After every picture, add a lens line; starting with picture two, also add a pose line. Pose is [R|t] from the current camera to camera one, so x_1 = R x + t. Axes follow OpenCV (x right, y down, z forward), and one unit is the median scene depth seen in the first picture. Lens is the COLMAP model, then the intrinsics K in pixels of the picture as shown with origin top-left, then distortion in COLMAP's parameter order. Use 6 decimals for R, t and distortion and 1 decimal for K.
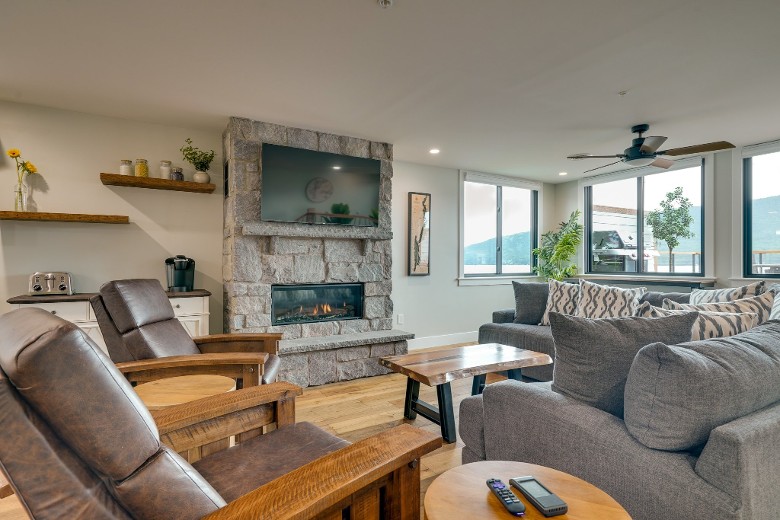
lens RADIAL K [[407.8, 0, 389.2], [0, 407.8, 272.4], [0, 0, 1]] dist [-0.002266, 0.000574]
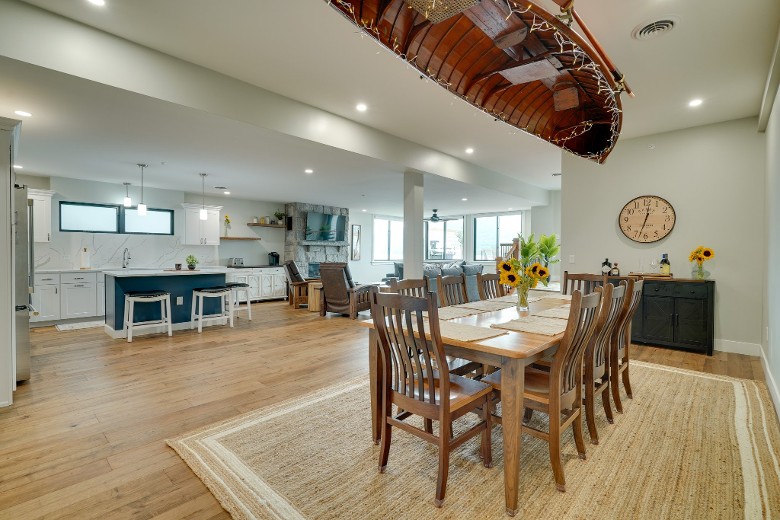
lens RADIAL K [[357.3, 0, 390.0], [0, 357.3, 260.0], [0, 0, 1]] dist [-0.002058, -0.000344]
pose [[0.965386, 0.002399, 0.260814, -0.443000], [-0.002059, 0.999997, -0.001576, 0.013956], [-0.260817, 0.000984, 0.965388, -1.672409]]
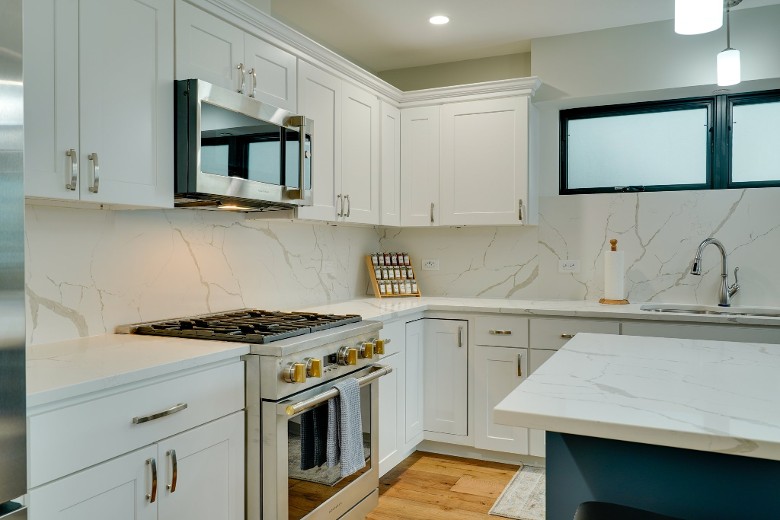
lens RADIAL K [[614.0, 0, 390.0], [0, 614.0, 260.0], [0, 0, 1]] dist [0.005008, 0.000735]
pose [[0.552703, 0.016570, -0.833214, -0.839389], [-0.015546, 0.999833, 0.009572, -0.019217], [0.833233, 0.007663, 0.552868, -0.322730]]
